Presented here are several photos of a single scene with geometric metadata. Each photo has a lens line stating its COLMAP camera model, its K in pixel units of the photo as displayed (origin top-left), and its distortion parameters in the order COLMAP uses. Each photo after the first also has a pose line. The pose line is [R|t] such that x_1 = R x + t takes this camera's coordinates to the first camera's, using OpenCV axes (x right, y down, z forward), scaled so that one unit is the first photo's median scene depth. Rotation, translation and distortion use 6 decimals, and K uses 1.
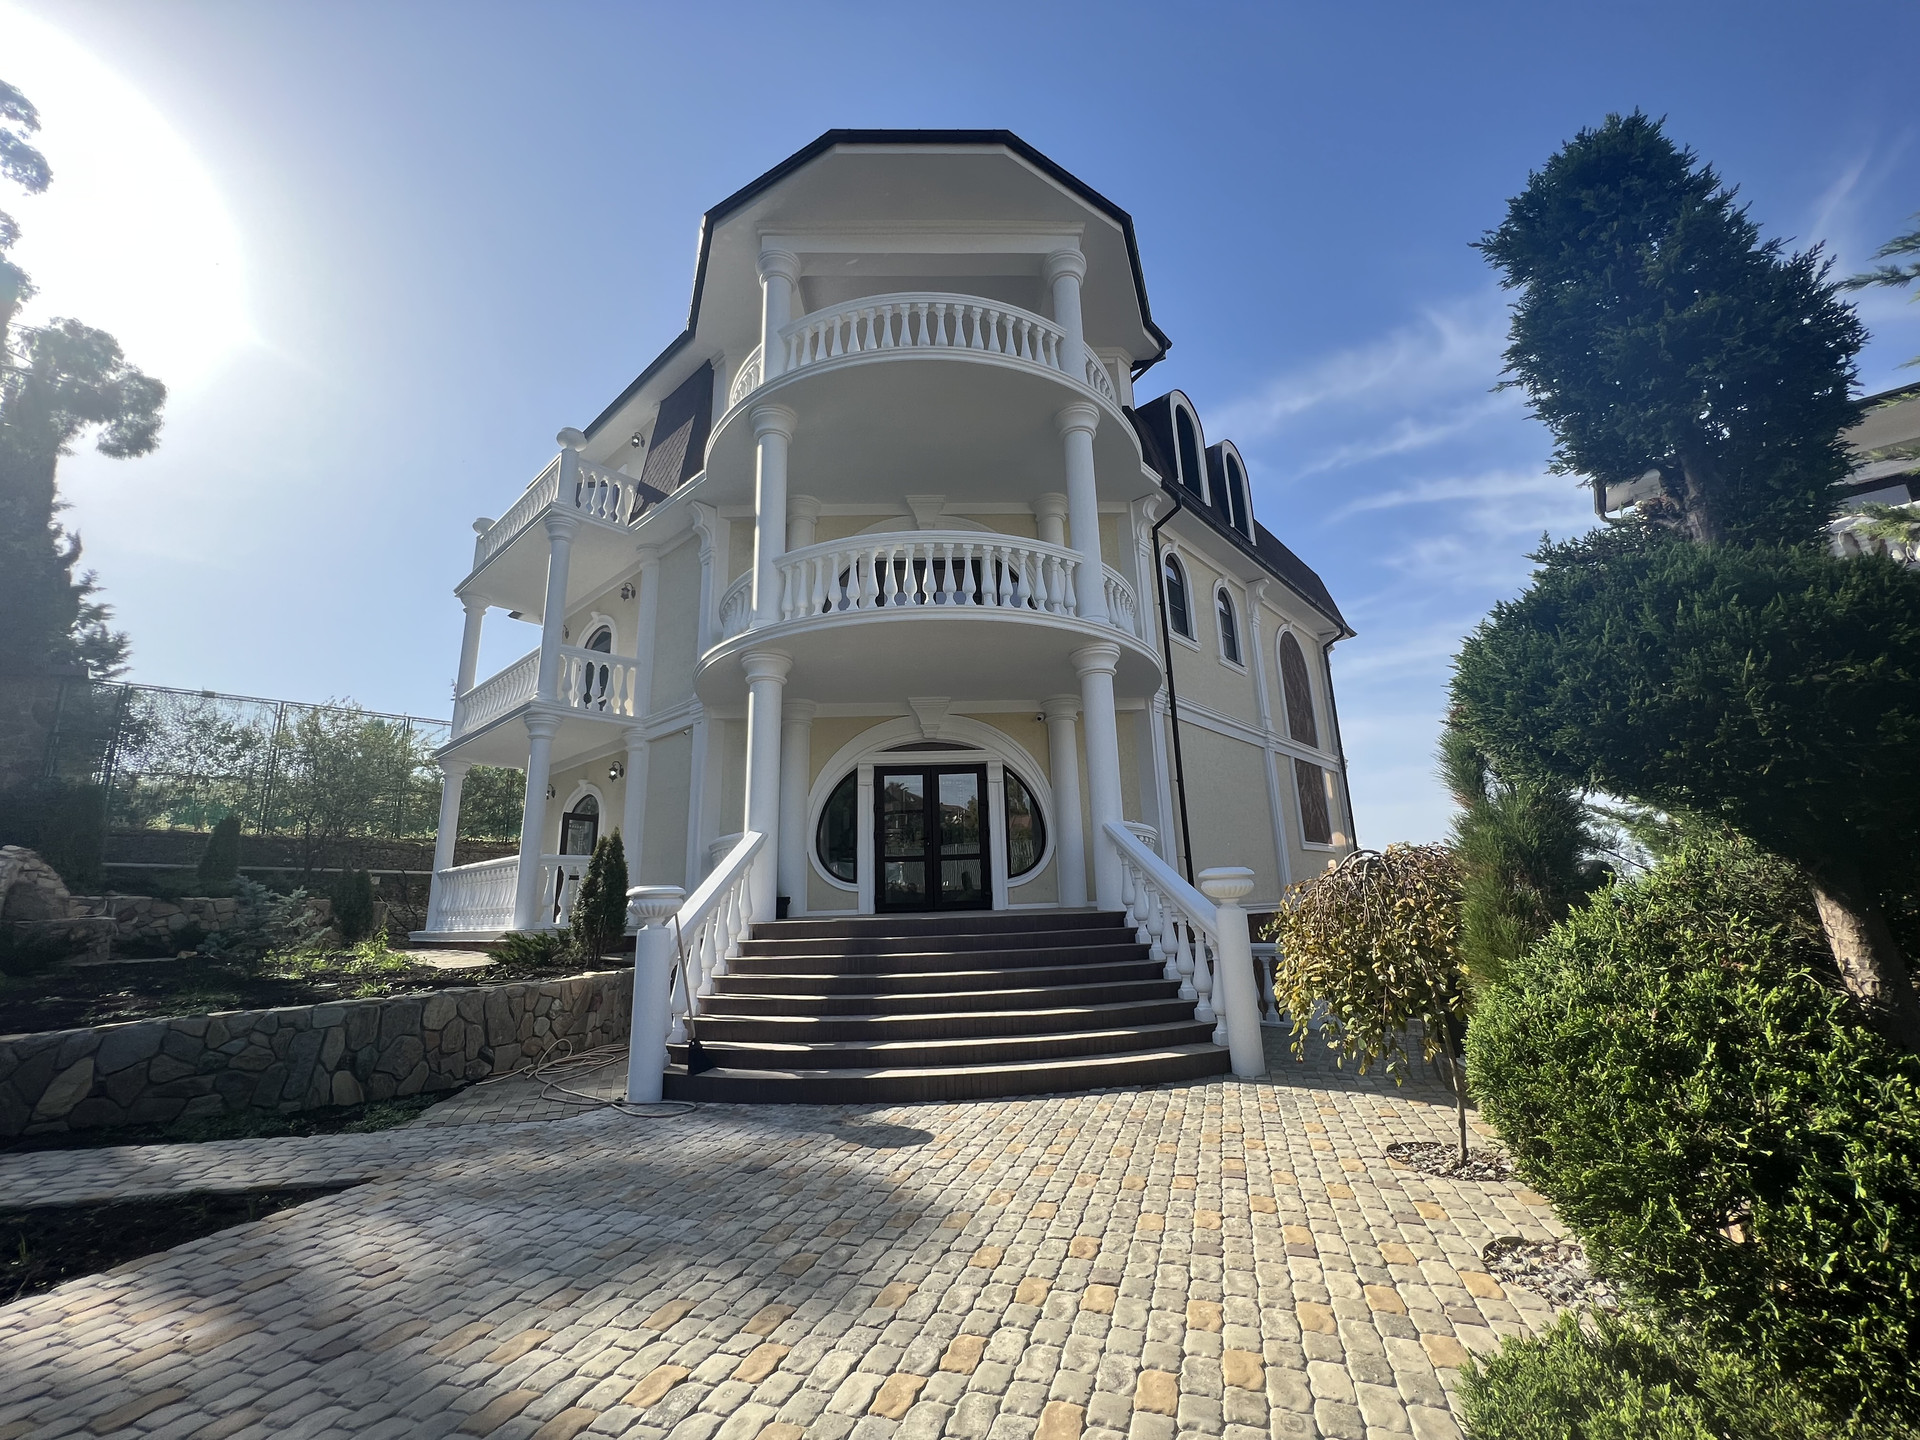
lens RADIAL K [[776.9, 0, 934.7], [0, 776.9, 713.3], [0, 0, 1]] dist [-0.002605, 0.000798]
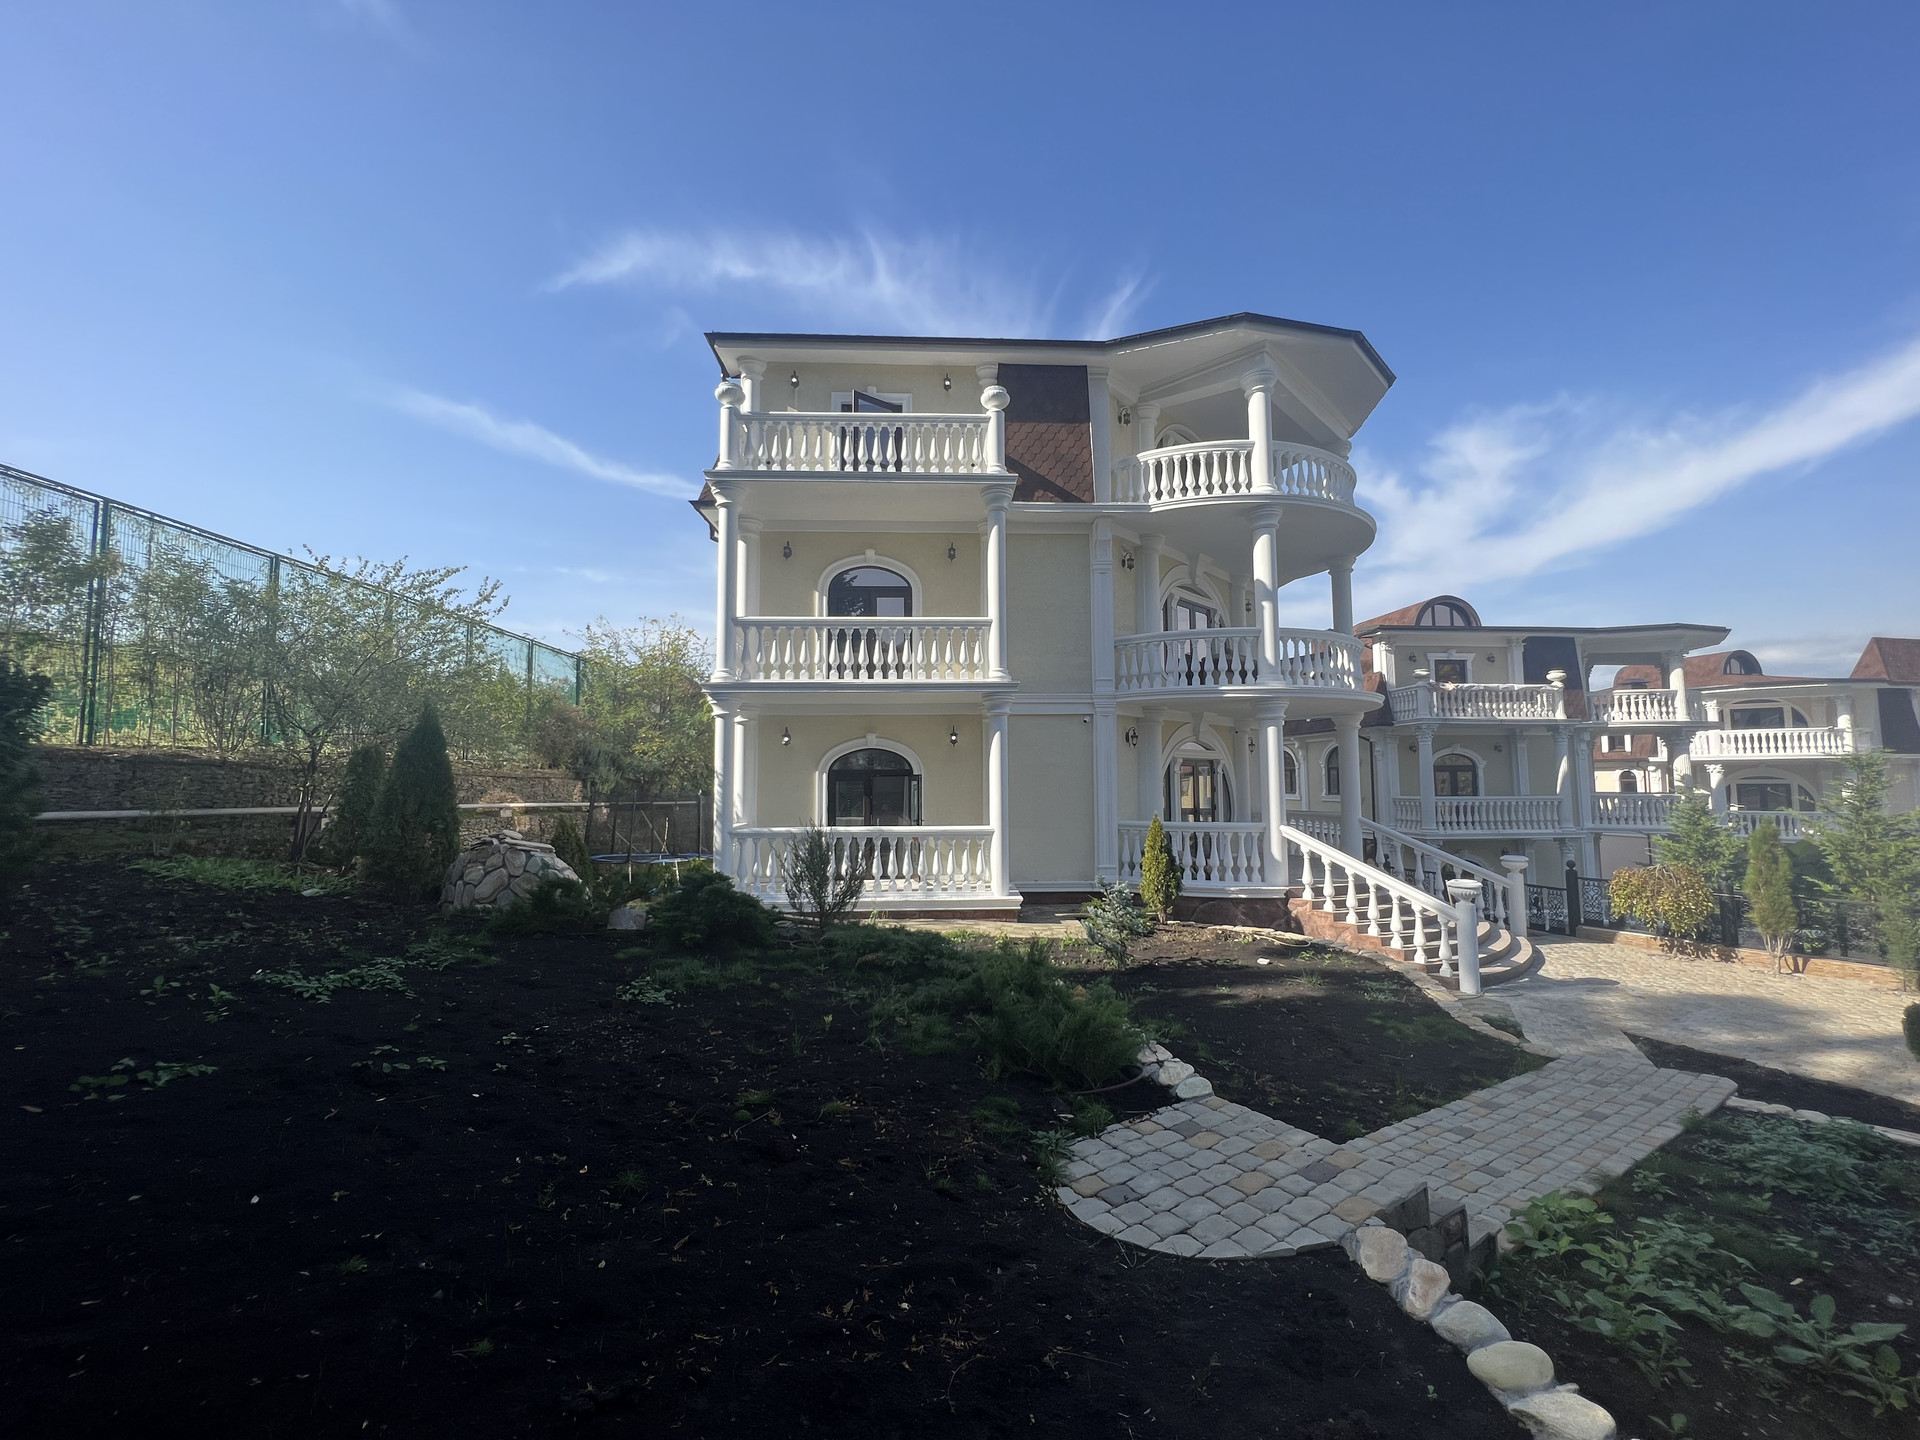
lens RADIAL K [[776.9, 0, 962.7], [0, 776.9, 711.7], [0, 0, 1]] dist [-0.002605, 0.000798]
pose [[0.704491, 0.086942, 0.704367, -1.308002], [-0.191582, 0.978921, 0.070786, -0.037251], [-0.683365, -0.184812, 0.706298, 0.305367]]
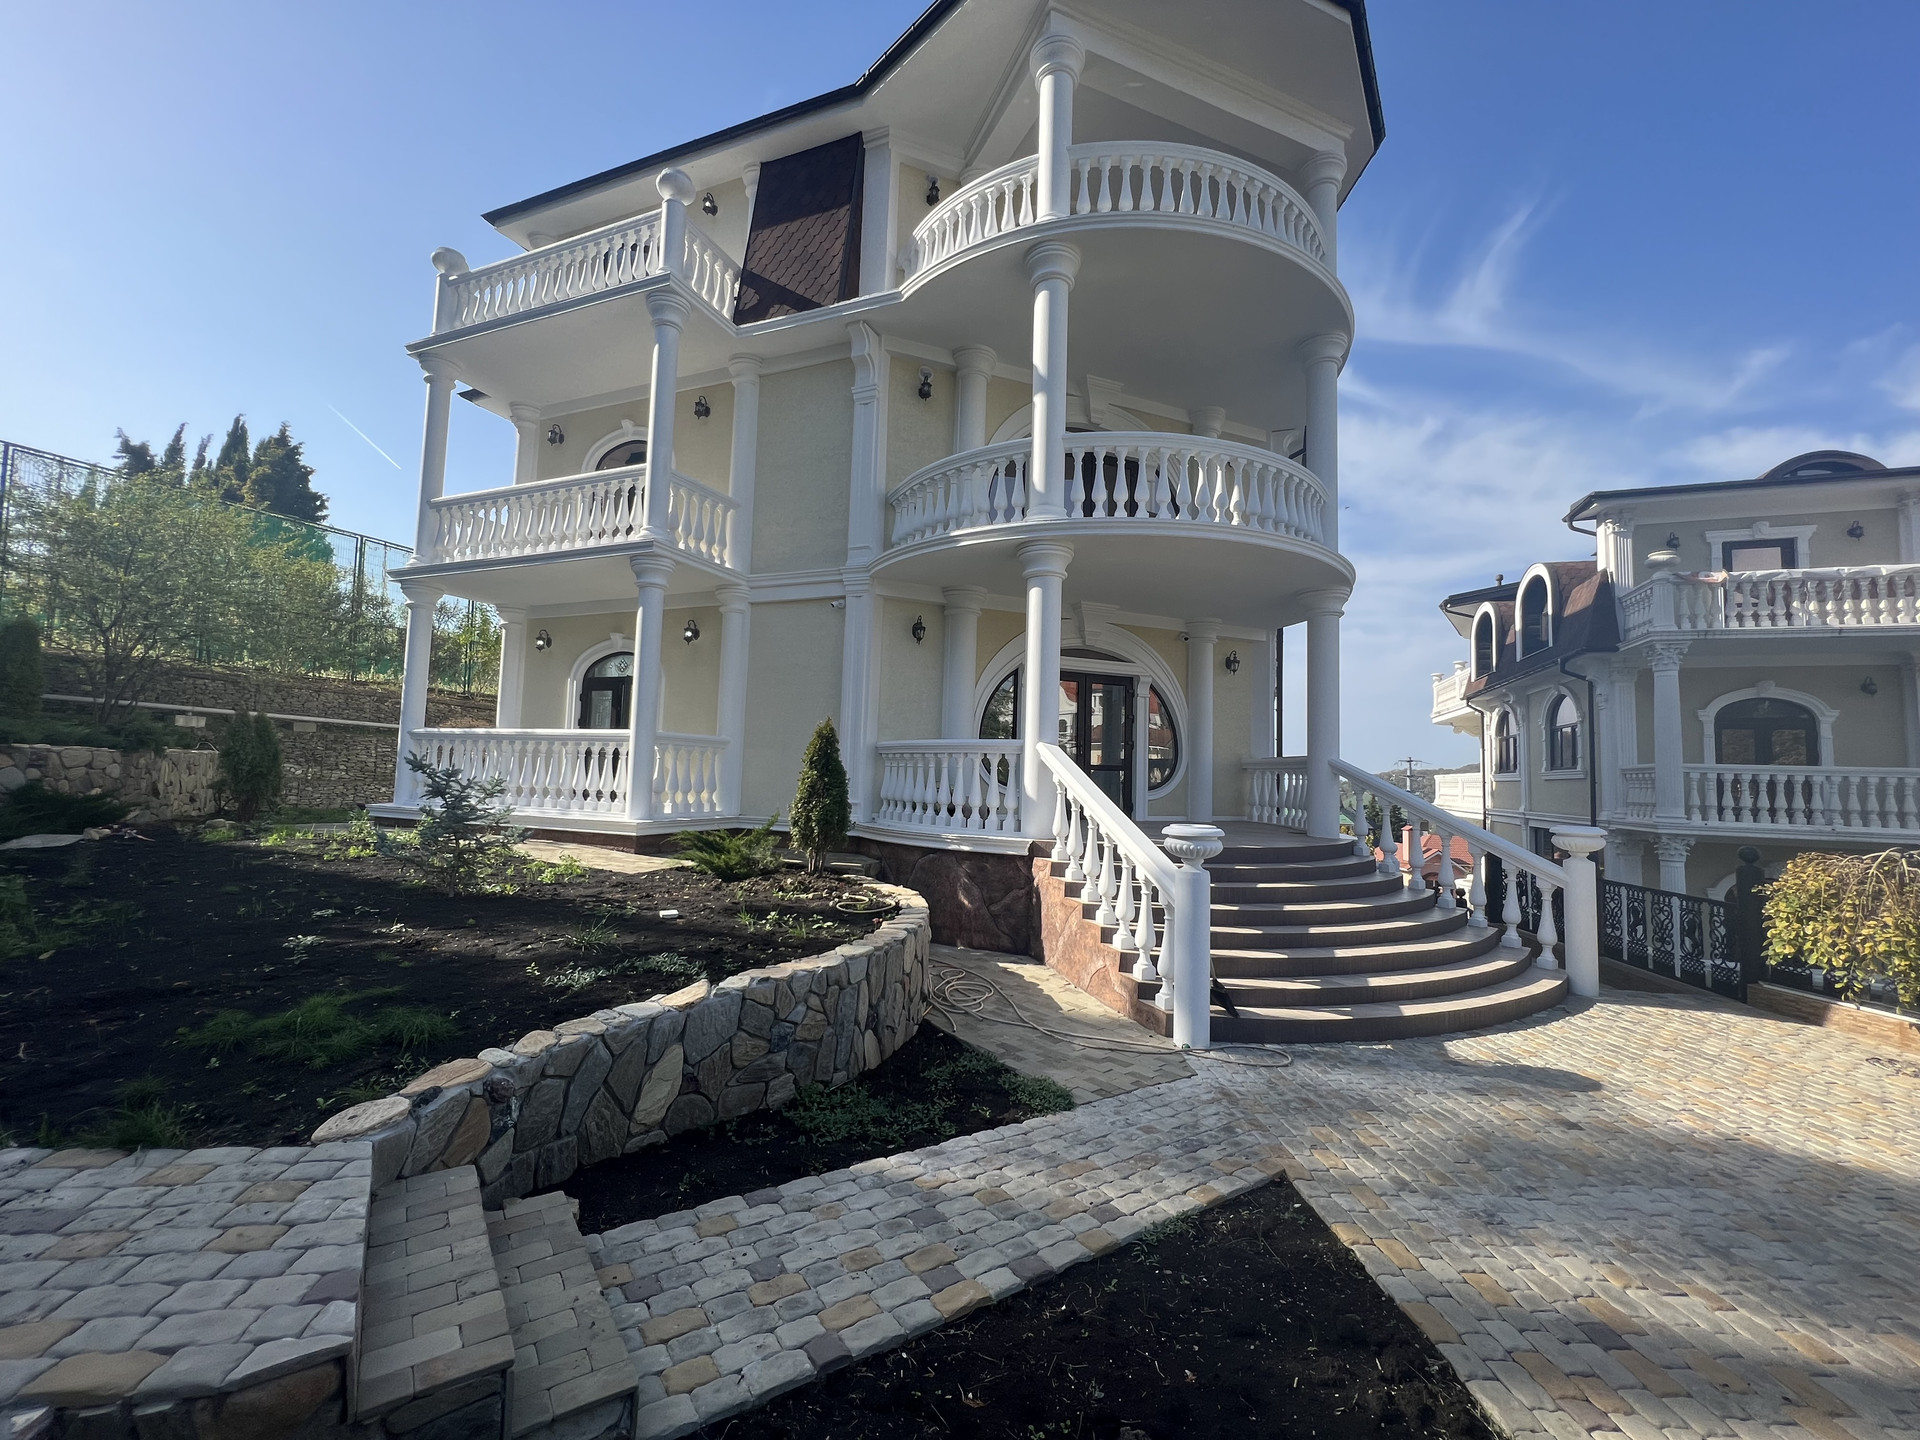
lens RADIAL K [[776.9, 0, 953.4], [0, 776.9, 713.4], [0, 0, 1]] dist [-0.002605, 0.000798]
pose [[0.934013, 0.086071, 0.346714, -0.491689], [-0.143547, 0.979166, 0.143627, -0.000159], [-0.327129, -0.183919, 0.926909, 0.131062]]
